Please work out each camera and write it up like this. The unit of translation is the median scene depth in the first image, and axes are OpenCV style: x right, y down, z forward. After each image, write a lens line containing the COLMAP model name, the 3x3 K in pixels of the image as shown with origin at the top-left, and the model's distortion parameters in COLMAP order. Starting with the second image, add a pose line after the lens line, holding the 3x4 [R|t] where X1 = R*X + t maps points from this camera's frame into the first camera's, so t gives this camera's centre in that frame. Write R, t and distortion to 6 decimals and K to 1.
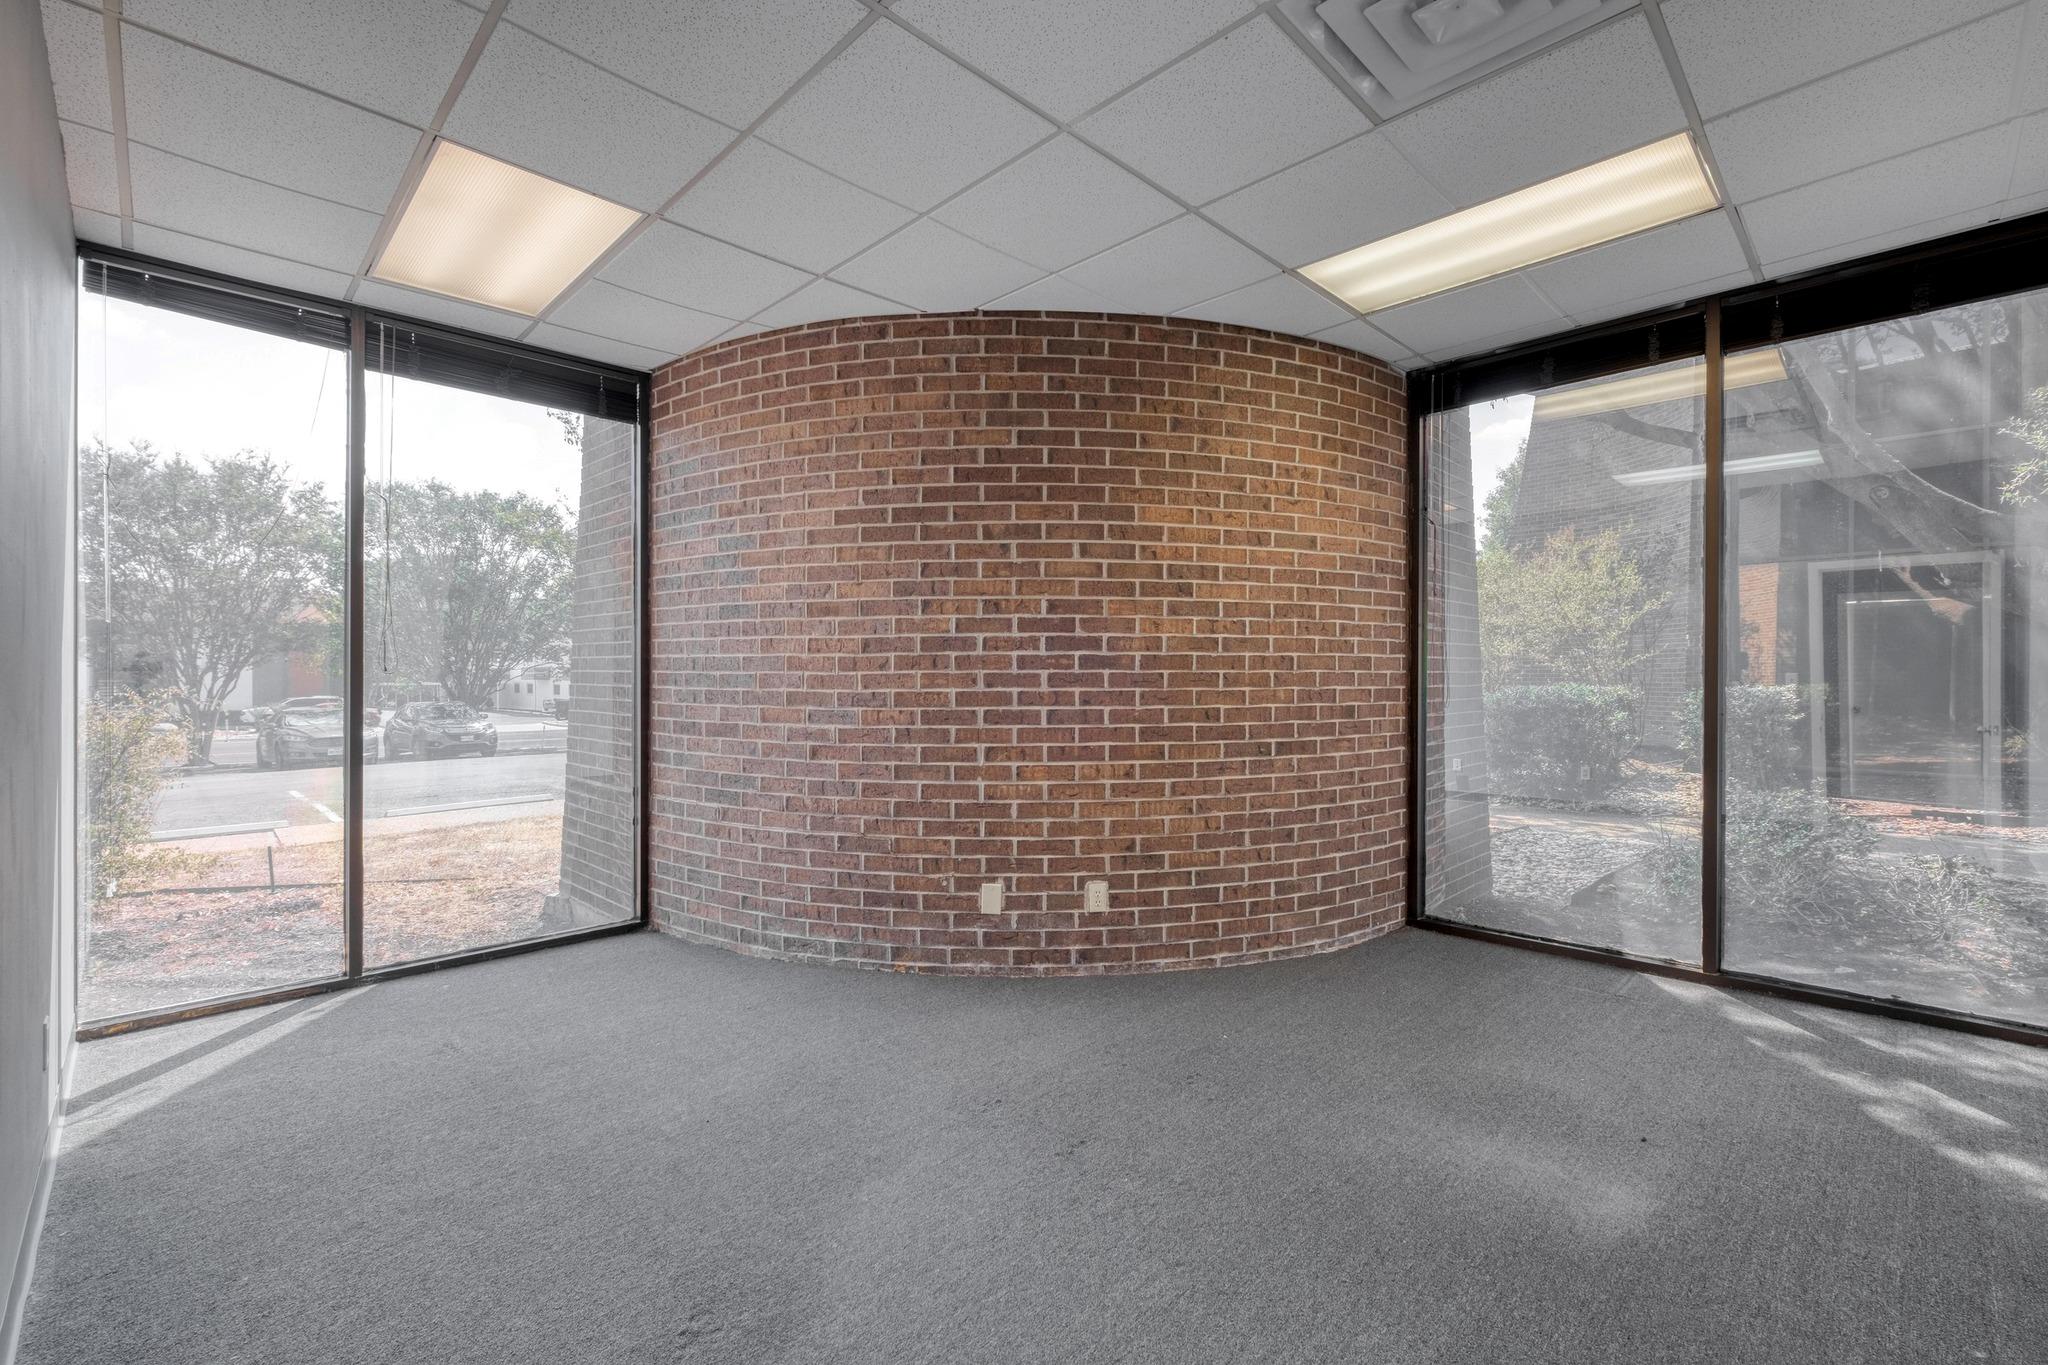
lens RADIAL K [[883.5, 0, 1025.7], [0, 883.5, 683.3], [0, 0, 1]] dist [0.003338, -0.002546]
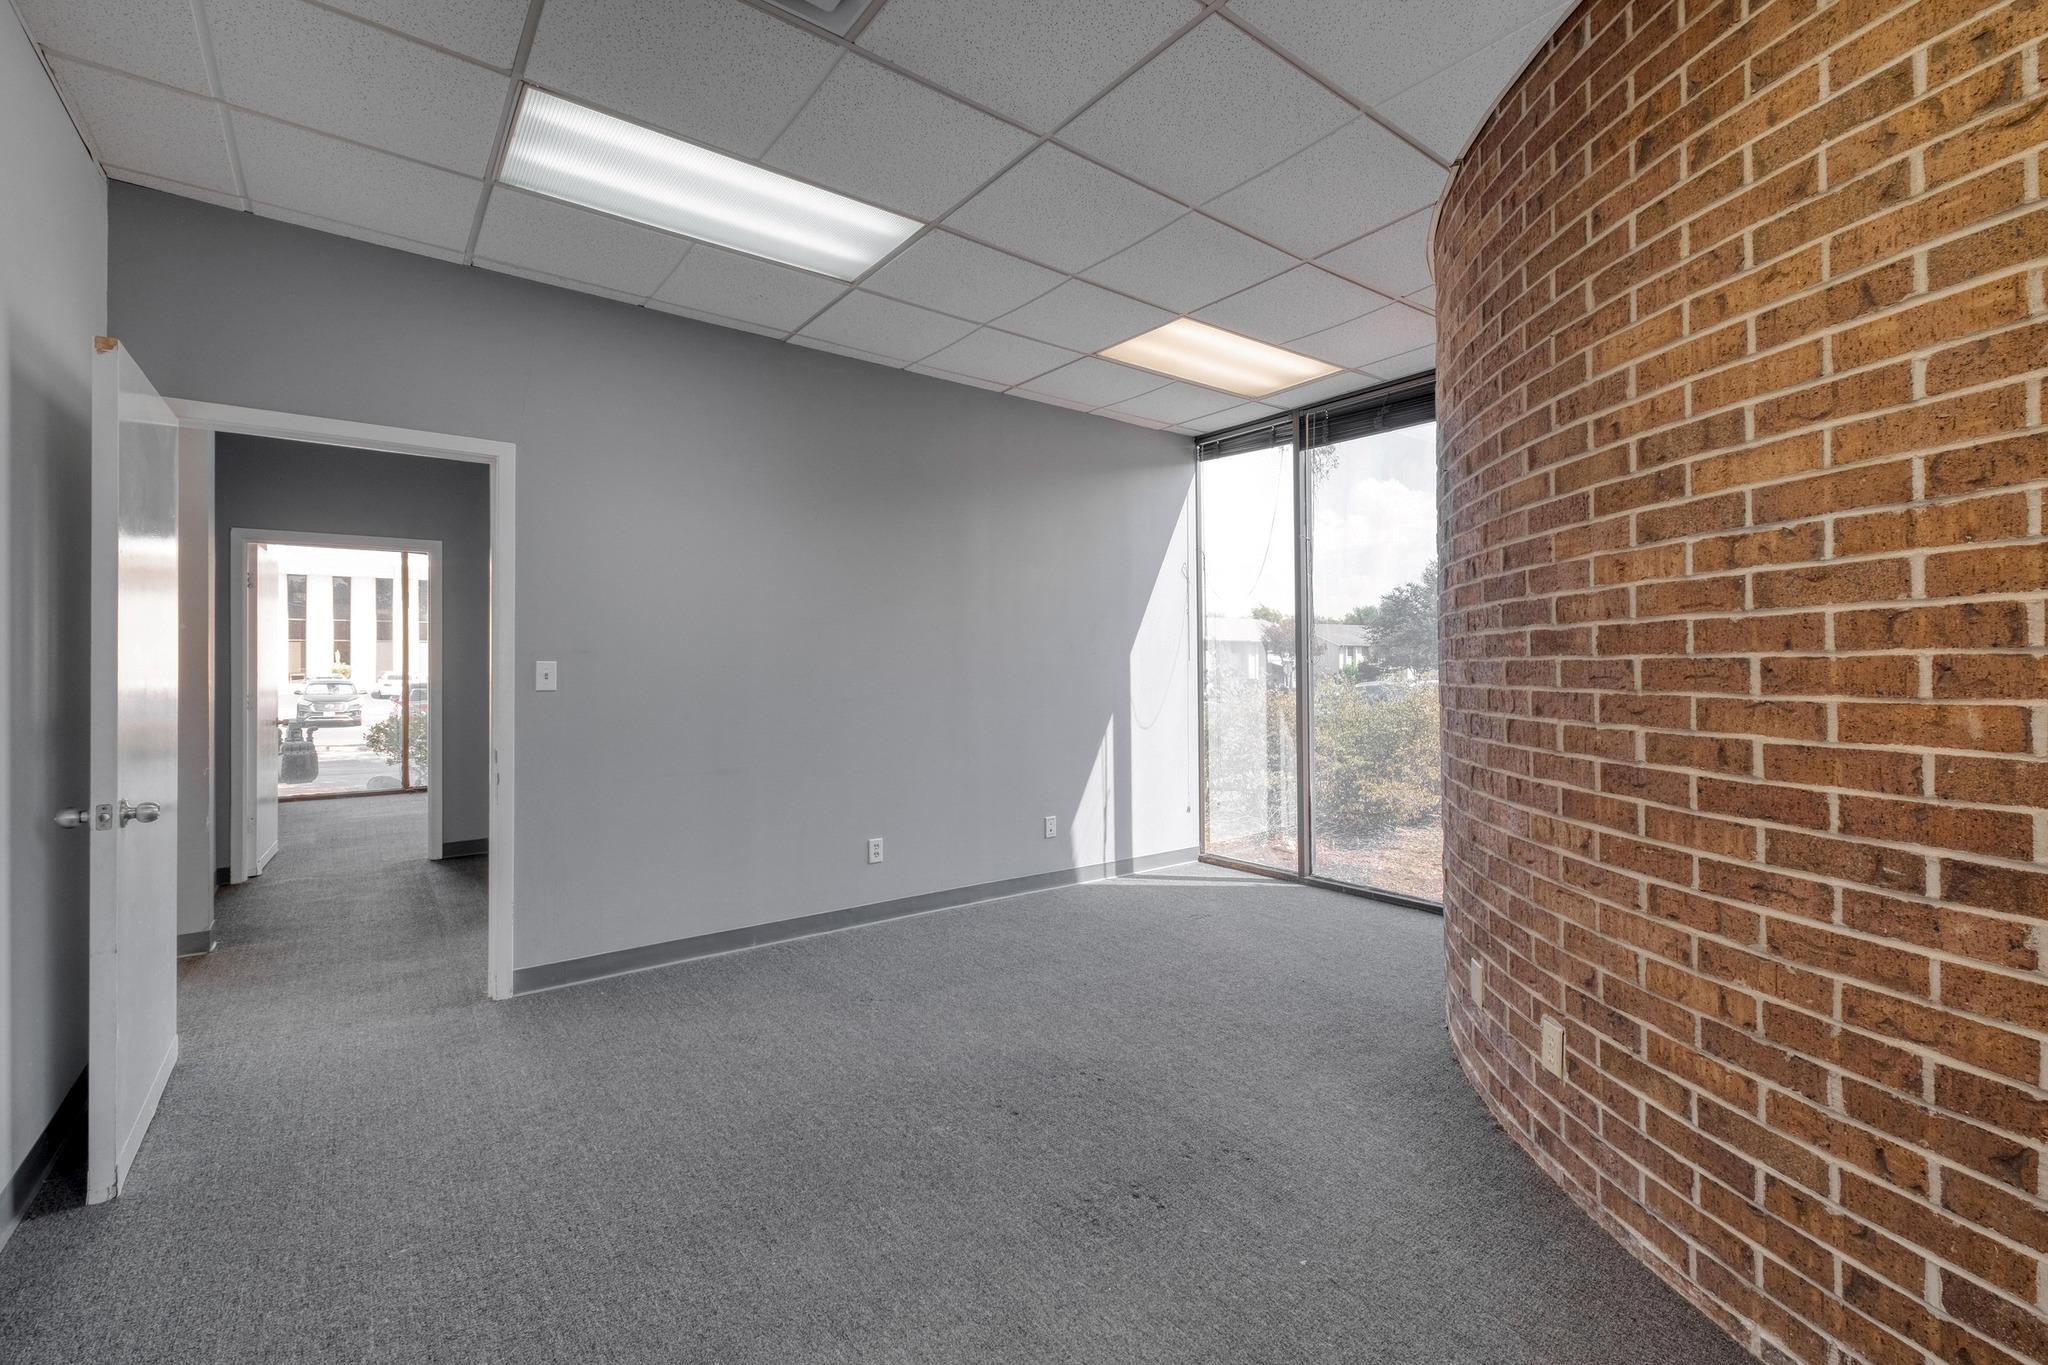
lens RADIAL K [[883.5, 0, 1030.2], [0, 883.5, 671.6], [0, 0, 1]] dist [0.003338, -0.002546]
pose [[-0.126928, 0.004819, -0.991900, 0.675041], [-0.004805, 0.999973, 0.005473, -0.006347], [0.991900, 0.005460, -0.126901, 0.703543]]
